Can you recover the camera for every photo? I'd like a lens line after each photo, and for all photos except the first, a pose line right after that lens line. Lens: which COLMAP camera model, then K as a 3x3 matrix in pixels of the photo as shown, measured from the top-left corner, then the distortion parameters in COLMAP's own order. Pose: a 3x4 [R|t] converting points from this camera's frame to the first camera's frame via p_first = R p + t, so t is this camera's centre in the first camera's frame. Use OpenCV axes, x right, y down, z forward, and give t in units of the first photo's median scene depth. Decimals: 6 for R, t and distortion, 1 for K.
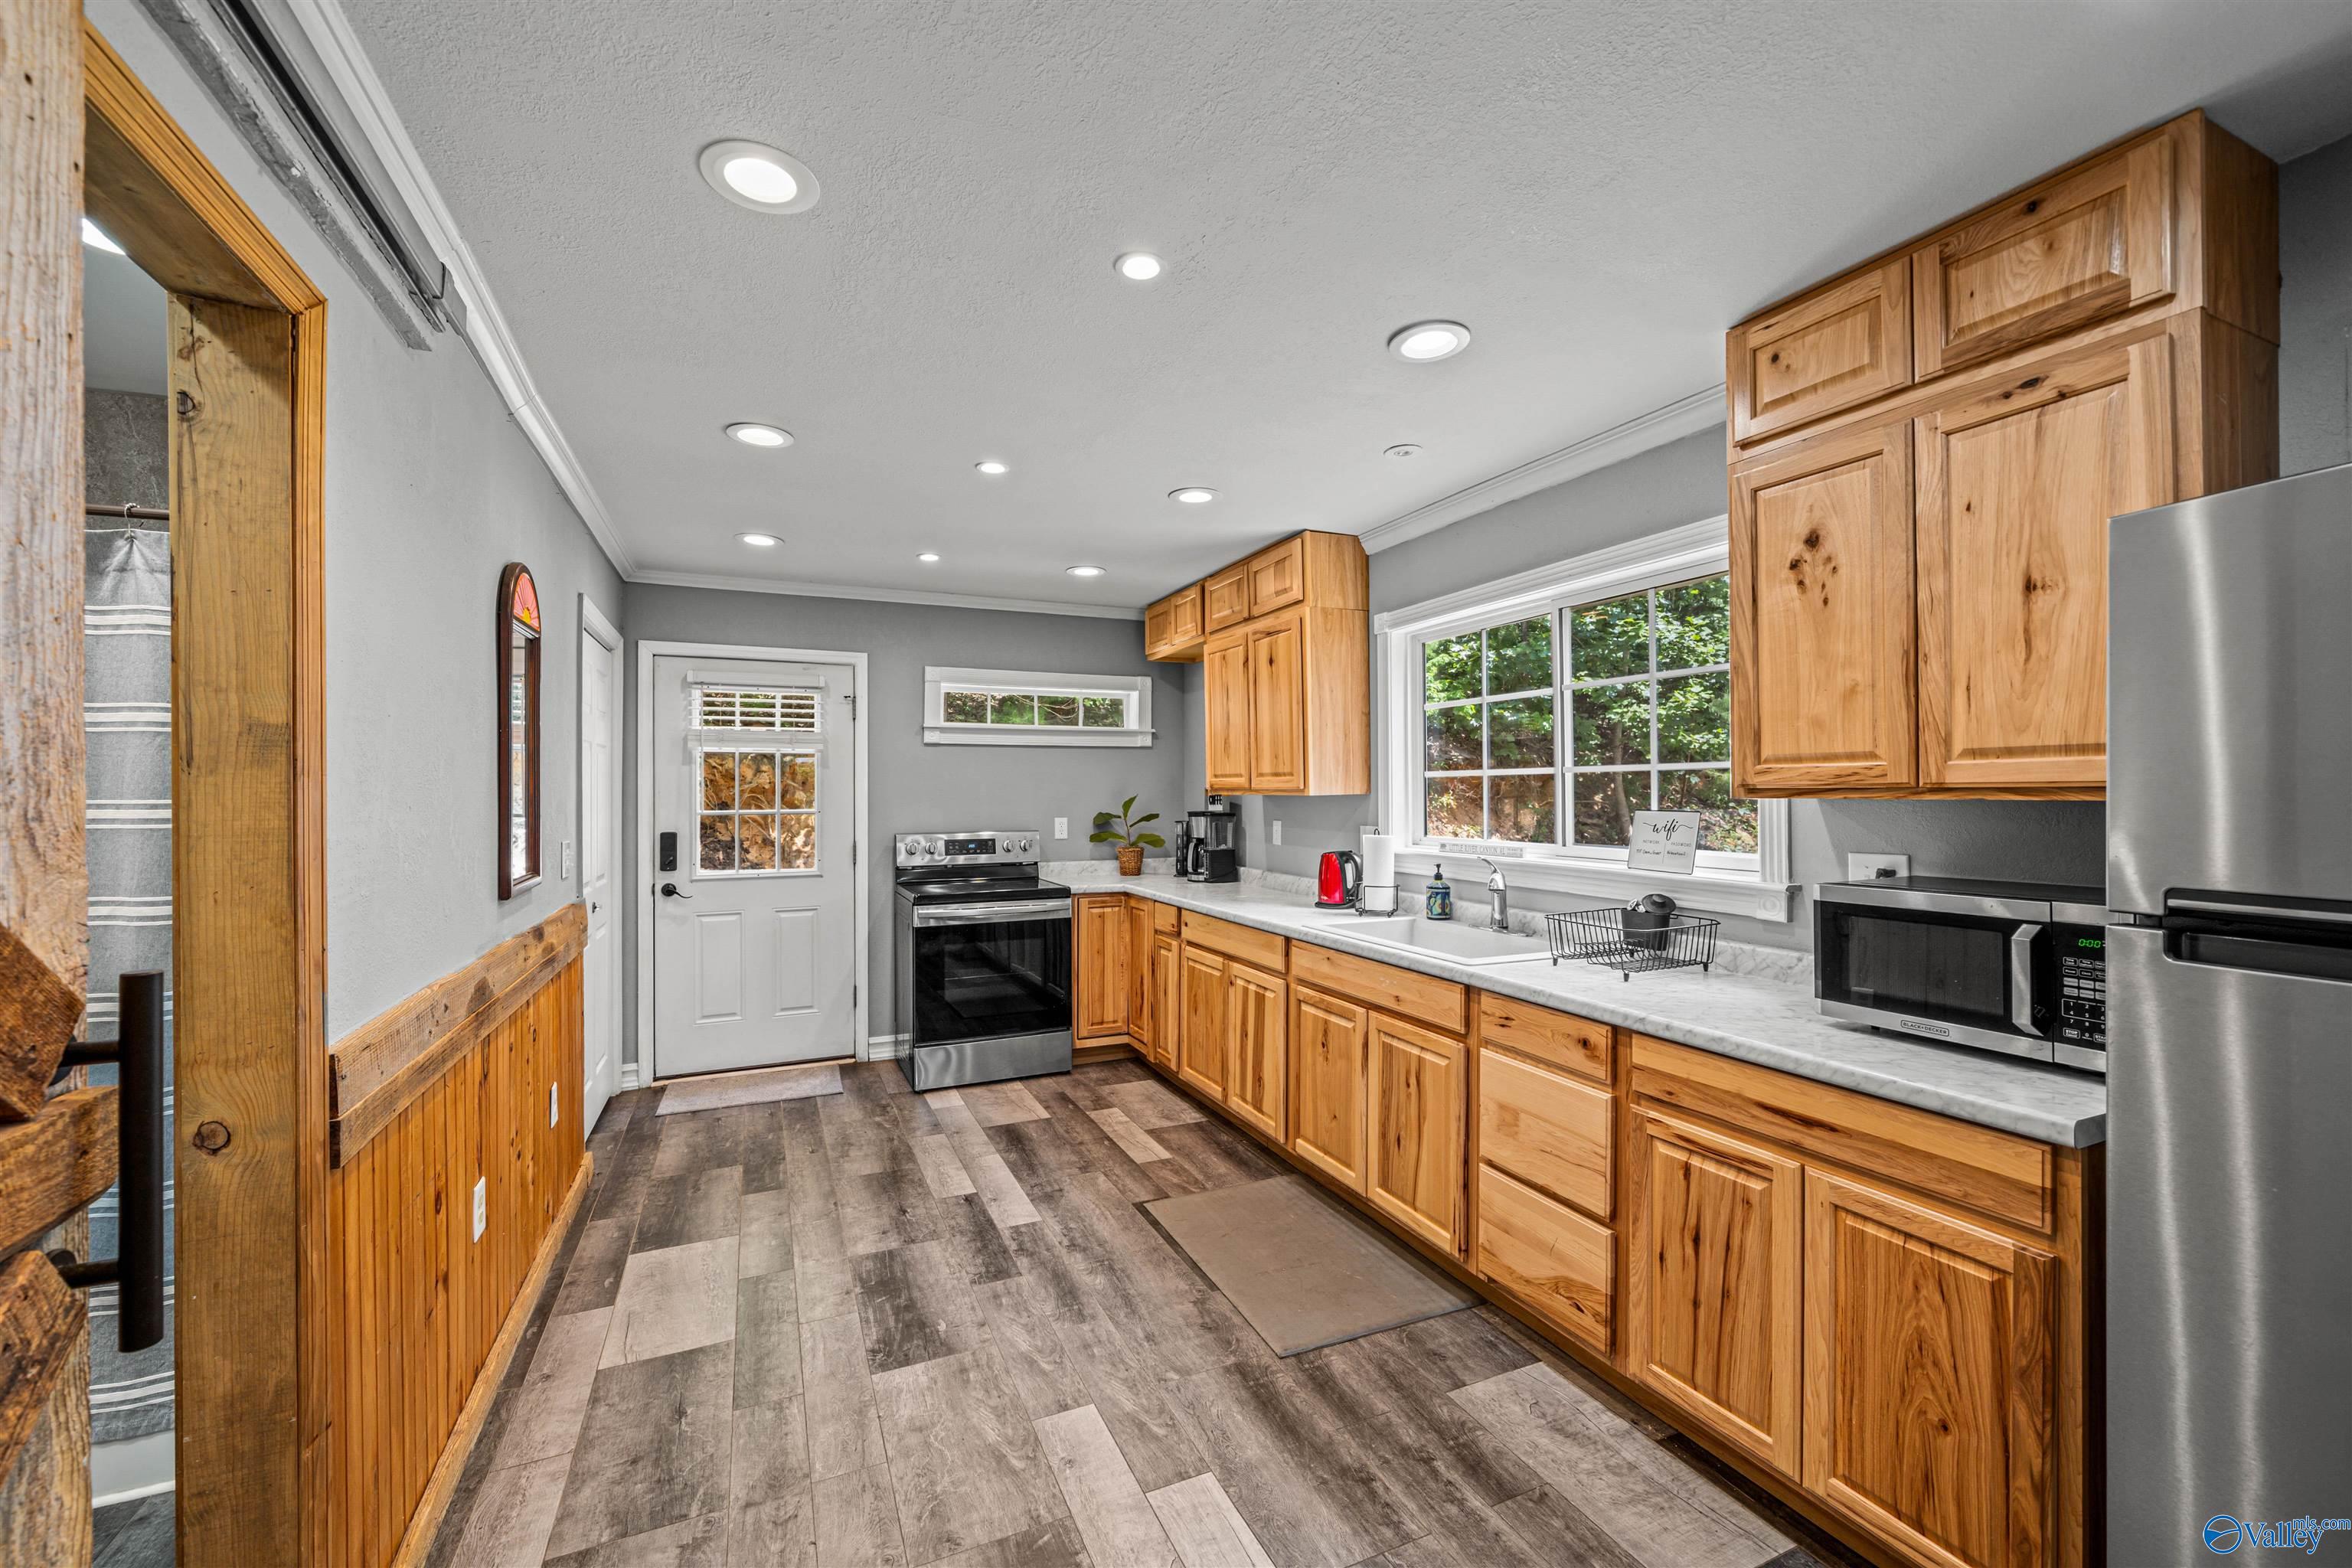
lens RADIAL K [[923.8, 0, 1166.5], [0, 923.8, 786.9], [0, 0, 1]] dist [-0.005306, 0.000130]
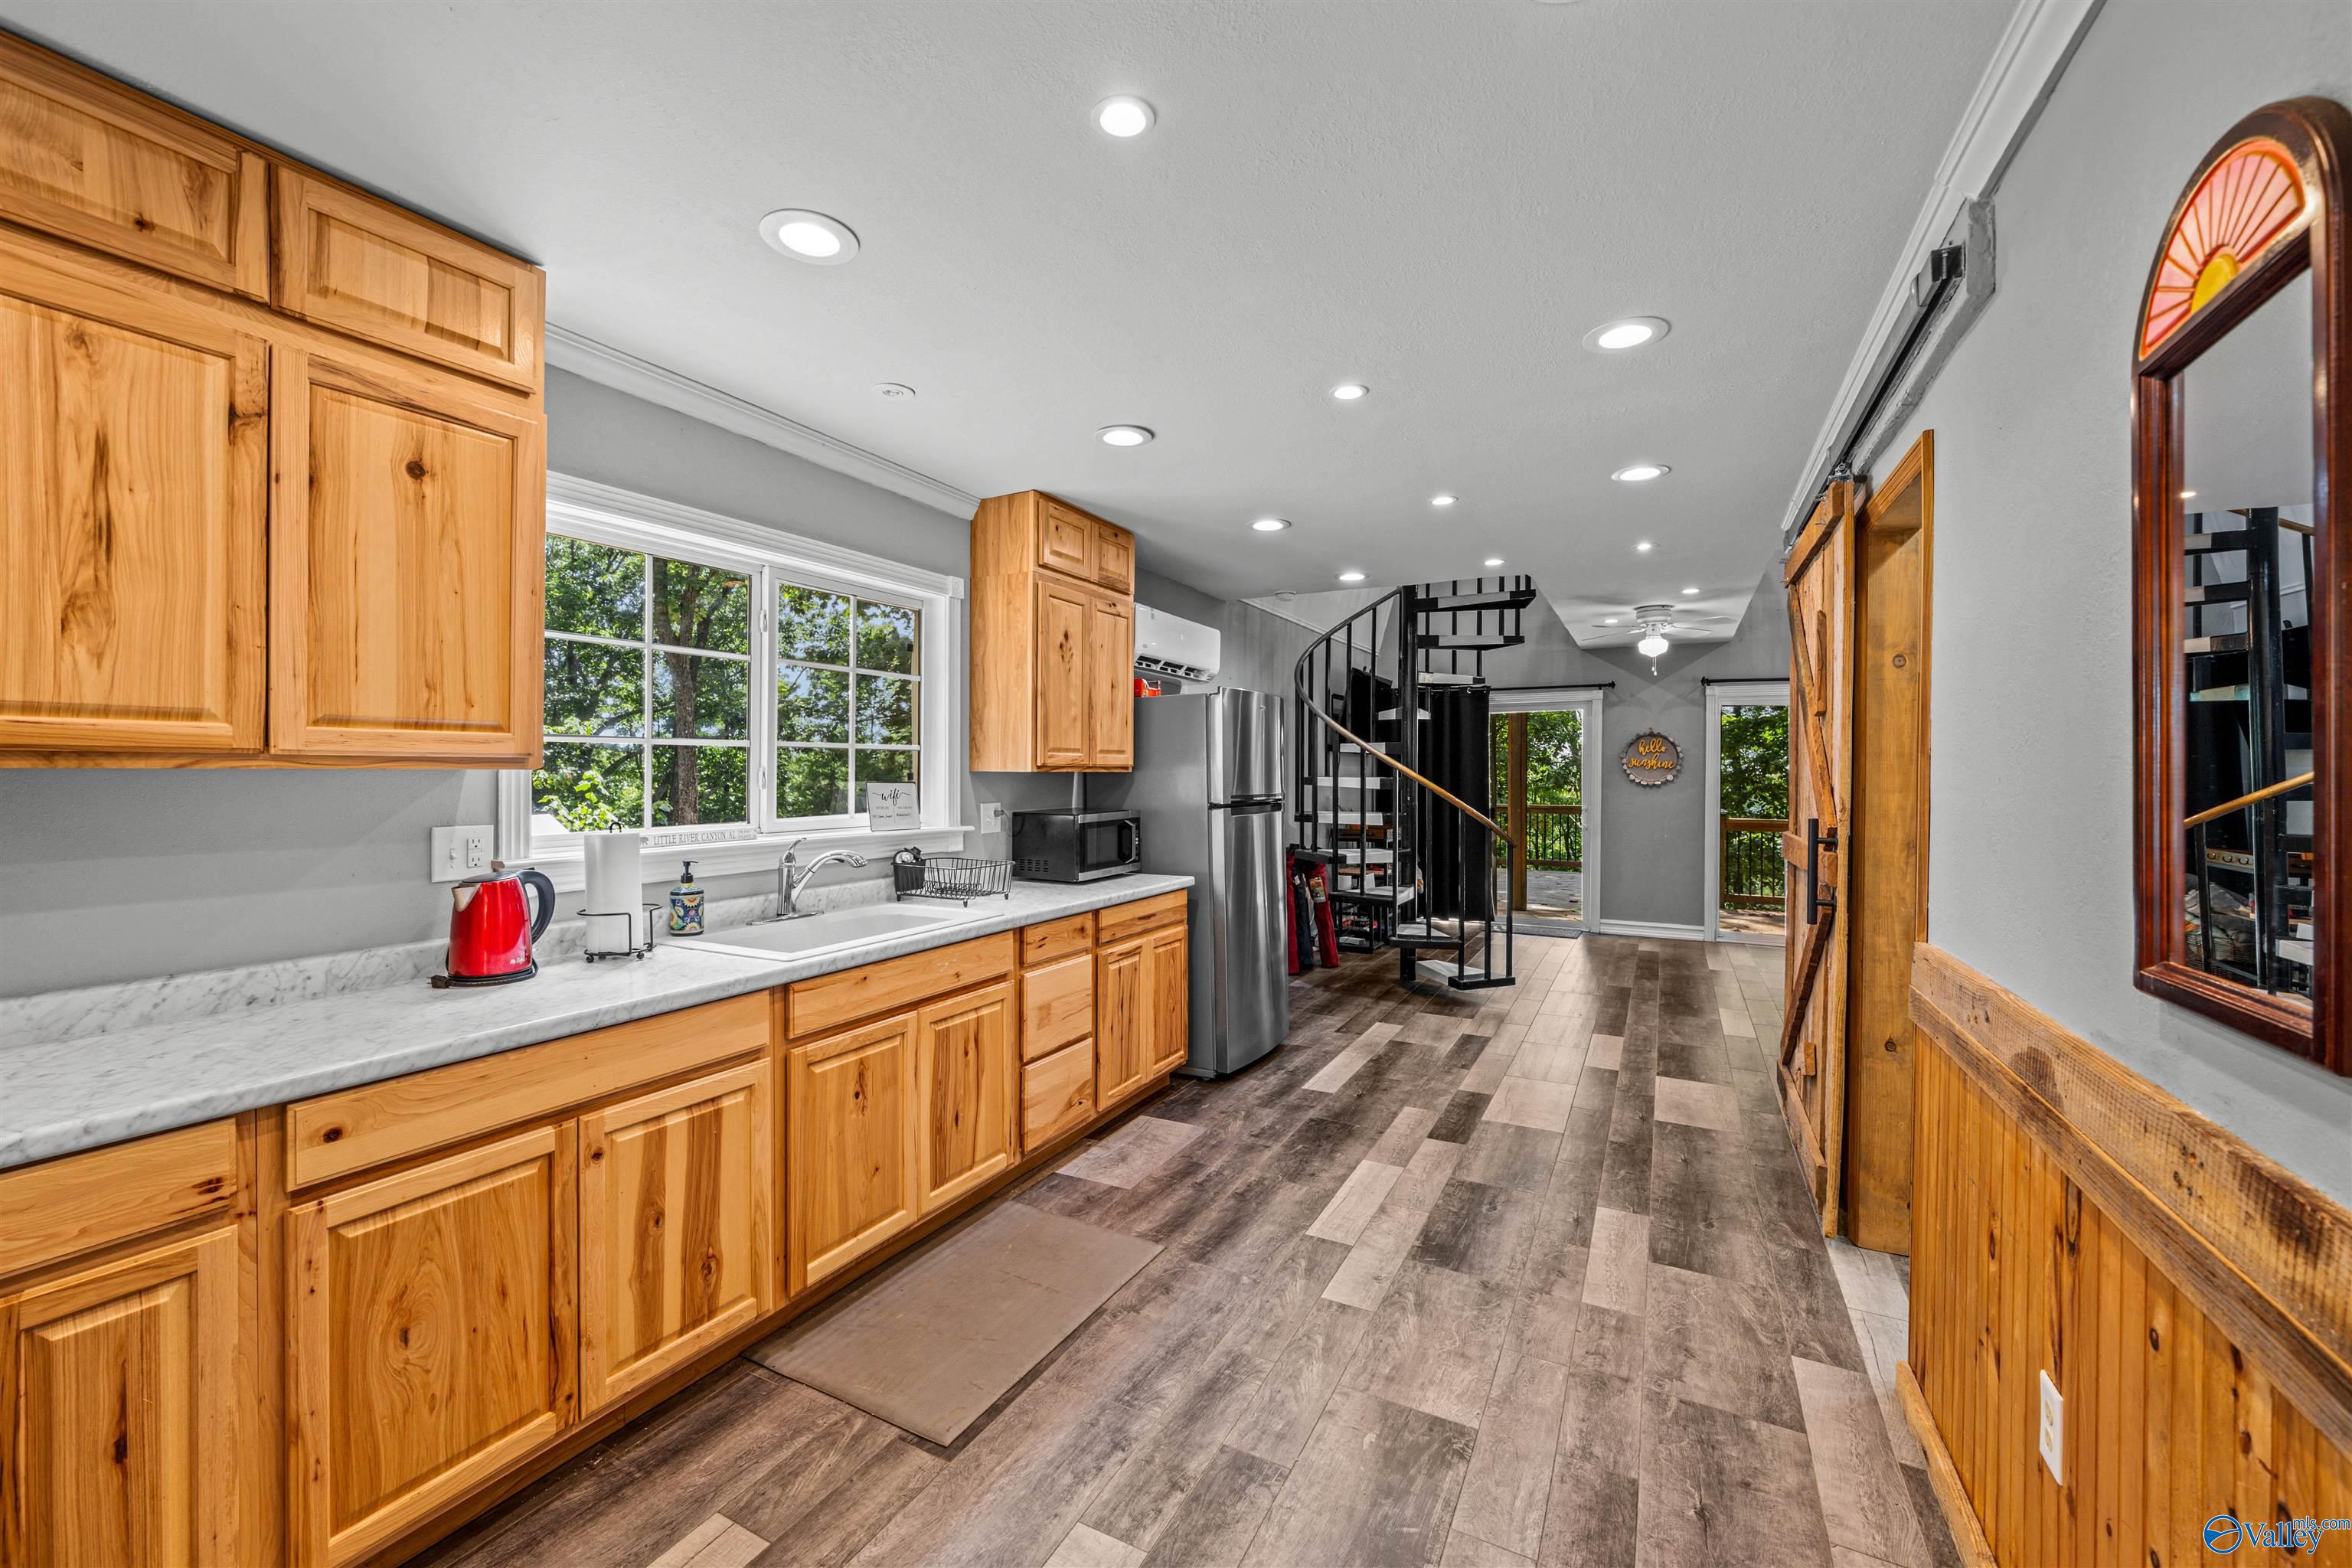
lens RADIAL K [[926.9, 0, 1165.4], [0, 926.9, 780.5], [0, 0, 1]] dist [-0.001514, -0.000461]
pose [[-0.611381, -0.006652, 0.791308, -0.764787], [-0.004726, 0.999978, 0.004754, 0.017062], [-0.791322, -0.000833, -0.611399, 1.631932]]
